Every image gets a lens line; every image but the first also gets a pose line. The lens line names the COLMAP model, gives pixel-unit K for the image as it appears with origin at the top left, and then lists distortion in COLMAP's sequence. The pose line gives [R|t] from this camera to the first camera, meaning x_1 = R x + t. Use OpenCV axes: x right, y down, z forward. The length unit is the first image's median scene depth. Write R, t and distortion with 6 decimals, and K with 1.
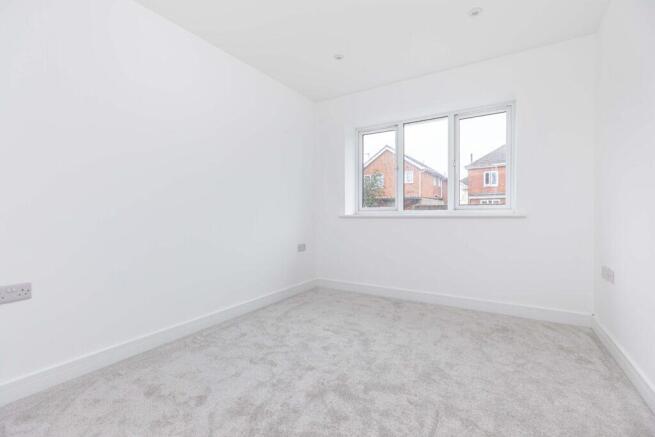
lens RADIAL K [[297.7, 0, 326.3], [0, 297.7, 218.2], [0, 0, 1]] dist [0.002122, 0.000103]
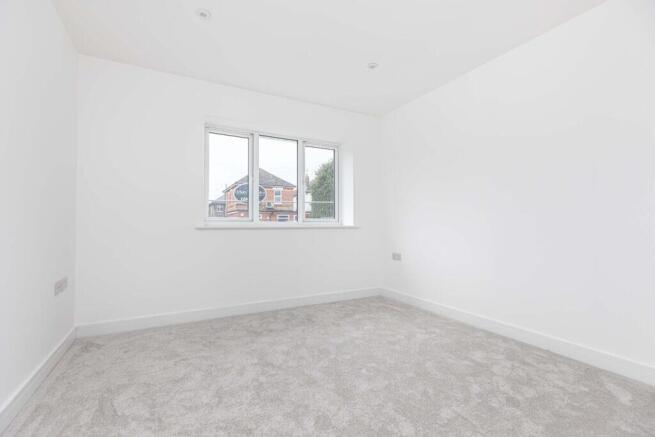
lens RADIAL K [[297.7, 0, 328.1], [0, 297.7, 218.9], [0, 0, 1]] dist [0.002122, 0.000103]
pose [[0.487758, 0.023184, 0.872671, -0.500569], [0.008989, 0.999461, -0.031576, -0.001365], [-0.872932, 0.023246, 0.487287, 0.321198]]
